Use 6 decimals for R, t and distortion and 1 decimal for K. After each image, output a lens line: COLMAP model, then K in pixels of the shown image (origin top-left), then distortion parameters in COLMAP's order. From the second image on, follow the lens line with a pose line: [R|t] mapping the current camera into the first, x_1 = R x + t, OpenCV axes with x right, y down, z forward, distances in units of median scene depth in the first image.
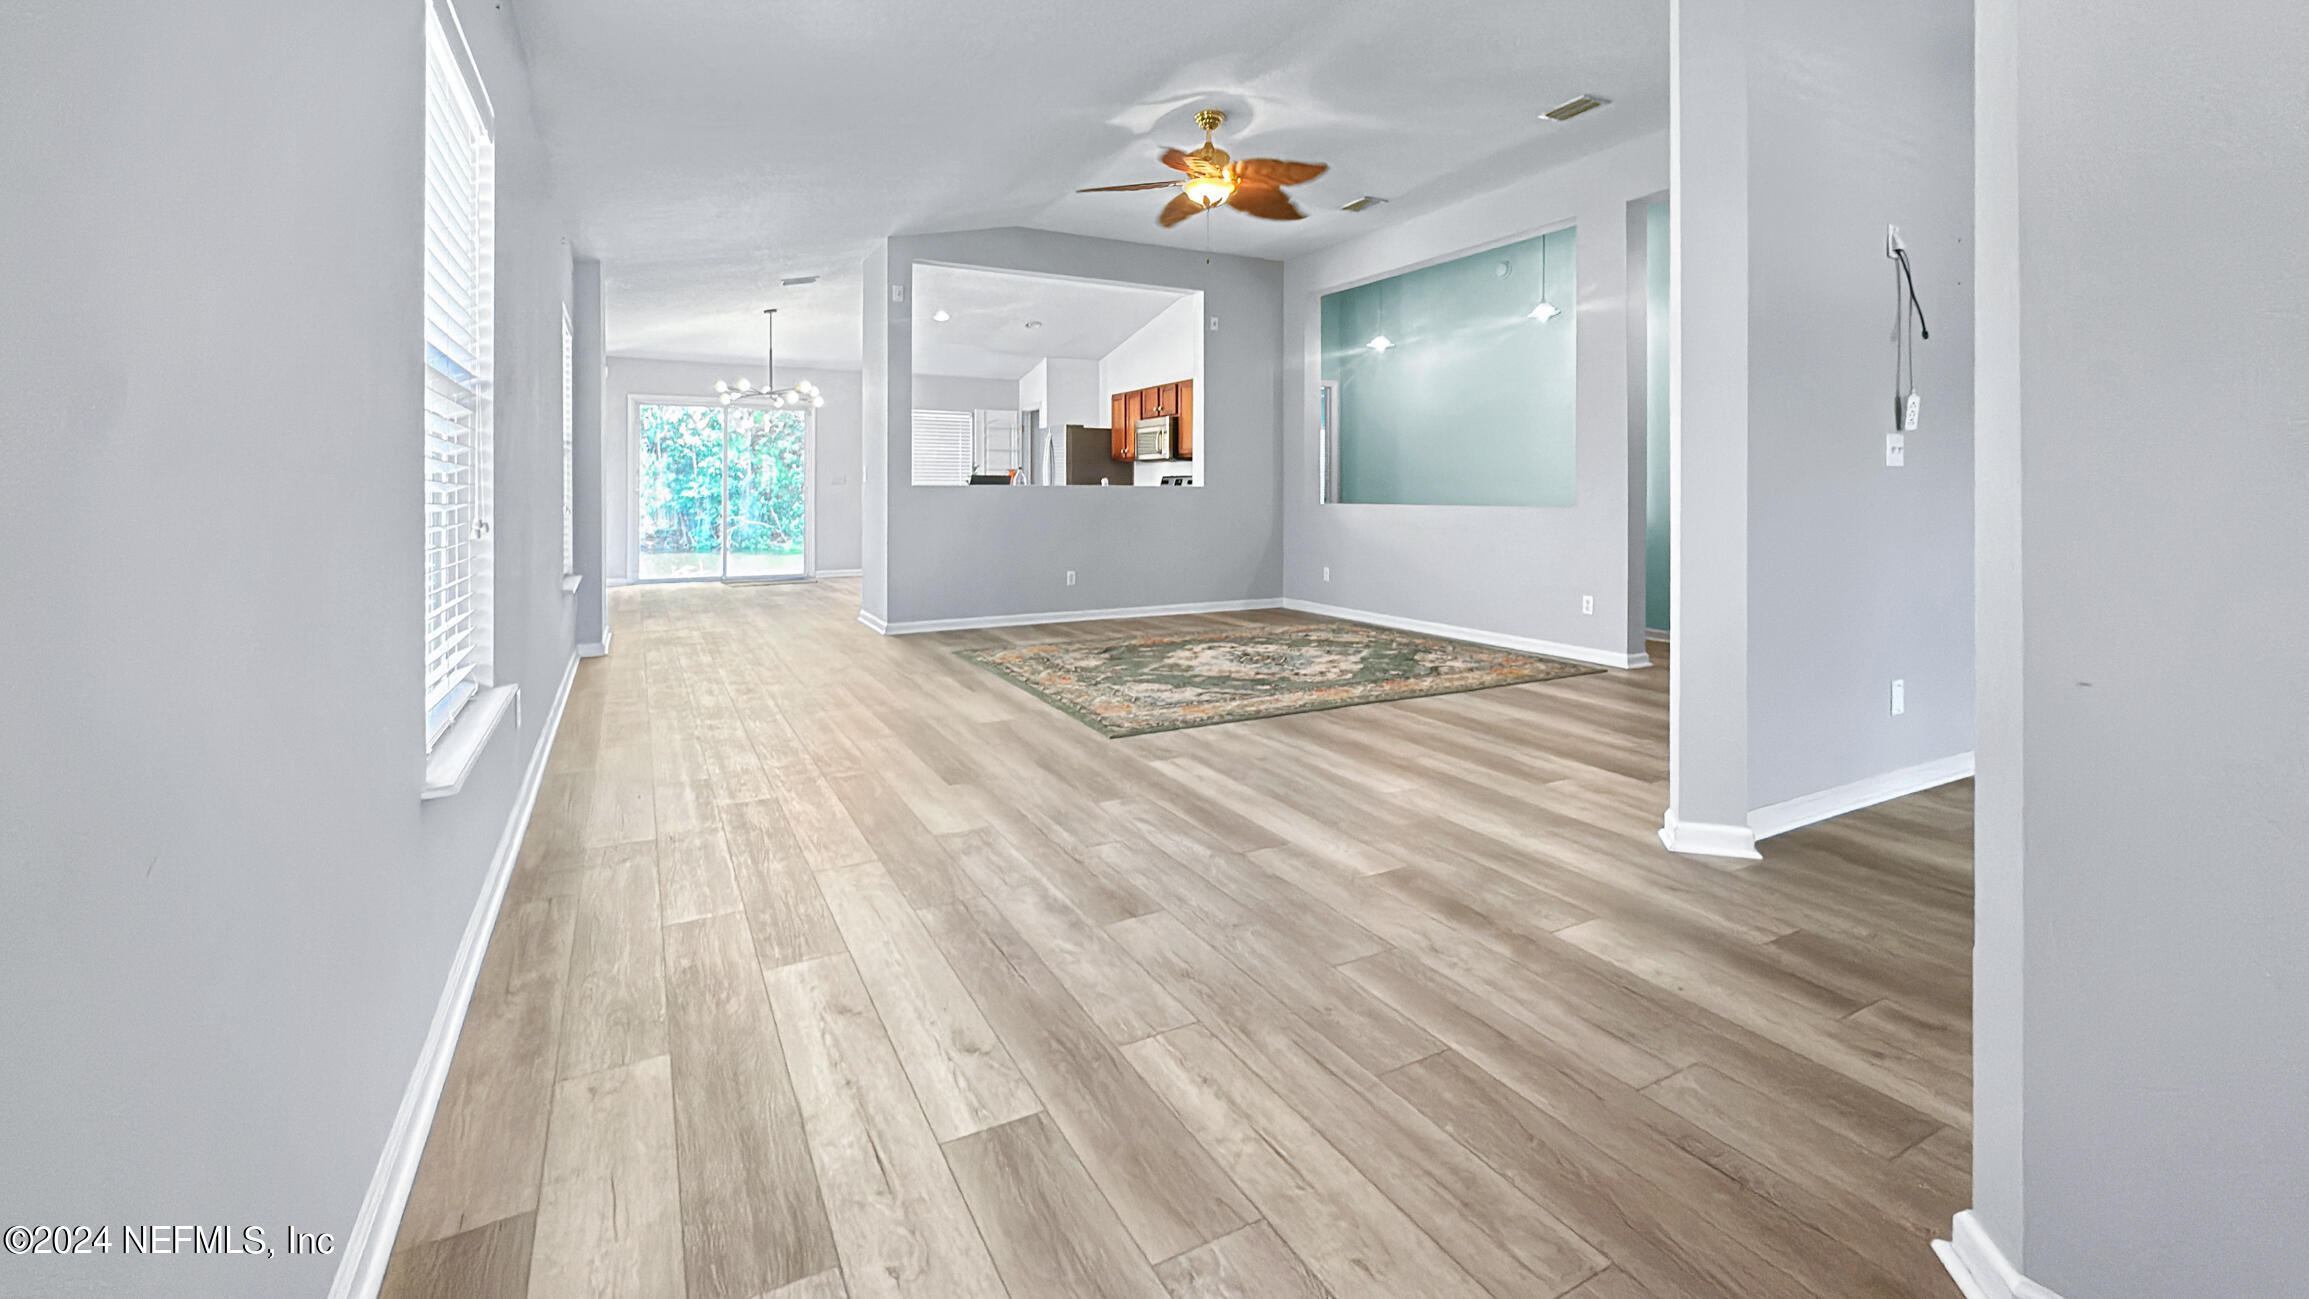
lens RADIAL K [[923.9, 0, 1149.8], [0, 923.9, 592.0], [0, 0, 1]] dist [-0.000755, -0.000108]
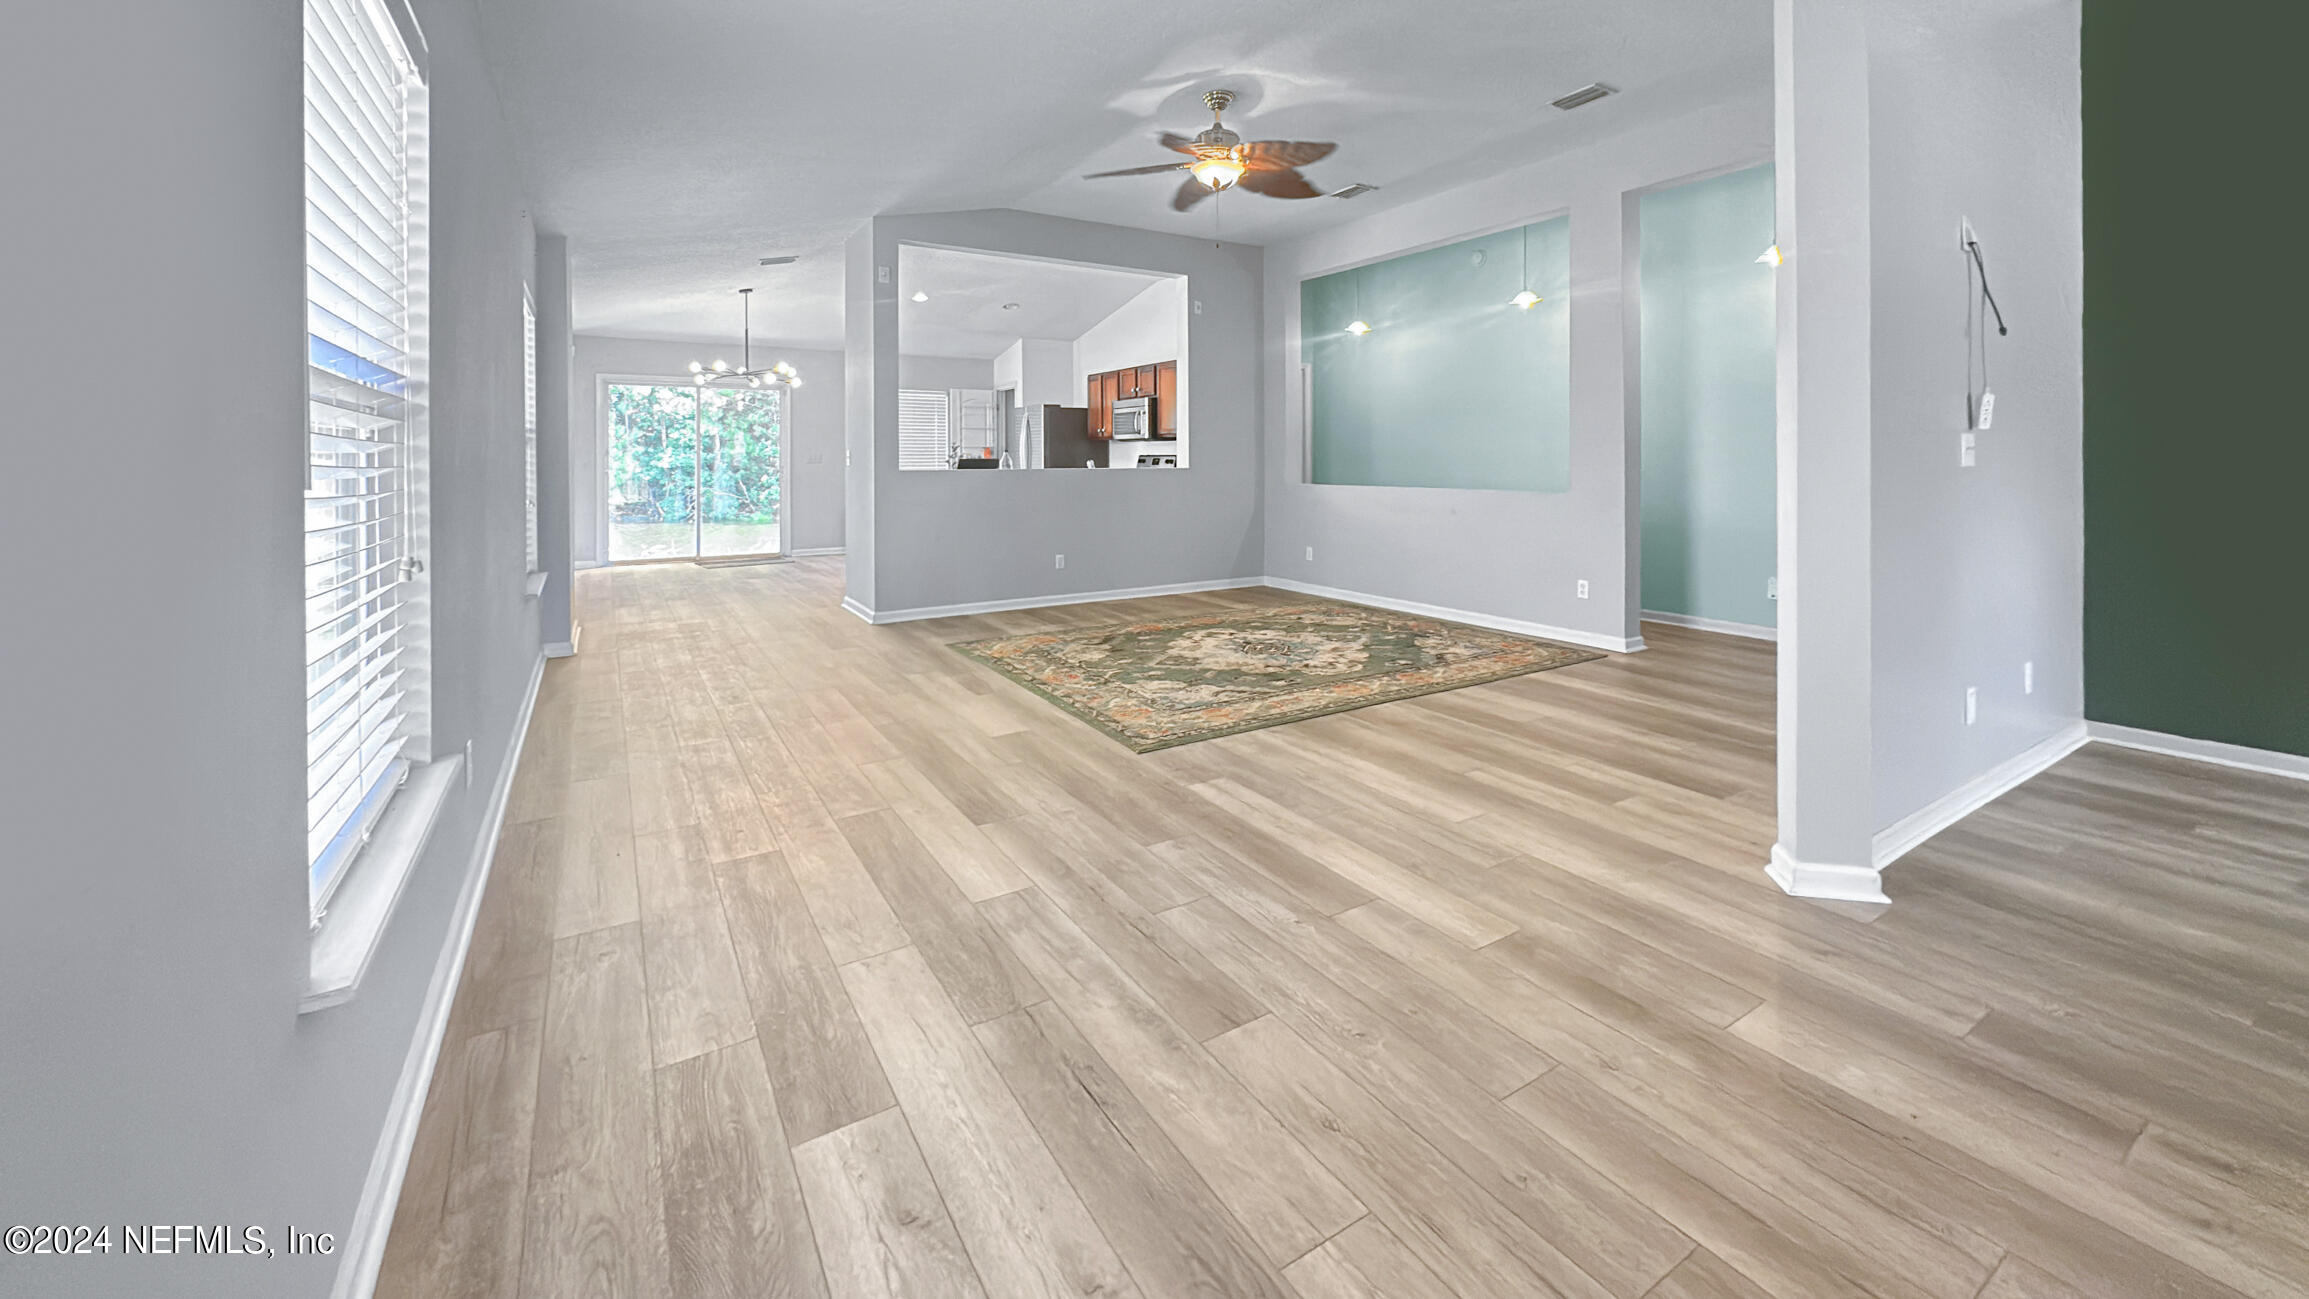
lens RADIAL K [[867.9, 0, 1161.6], [0, 867.9, 552.6], [0, 0, 1]] dist [-0.001062, 0.000196]
pose [[0.997937, -0.009271, 0.063524, -0.056438], [0.009553, 0.999946, -0.004142, -0.031729], [-0.063482, 0.004741, 0.997972, 0.094162]]
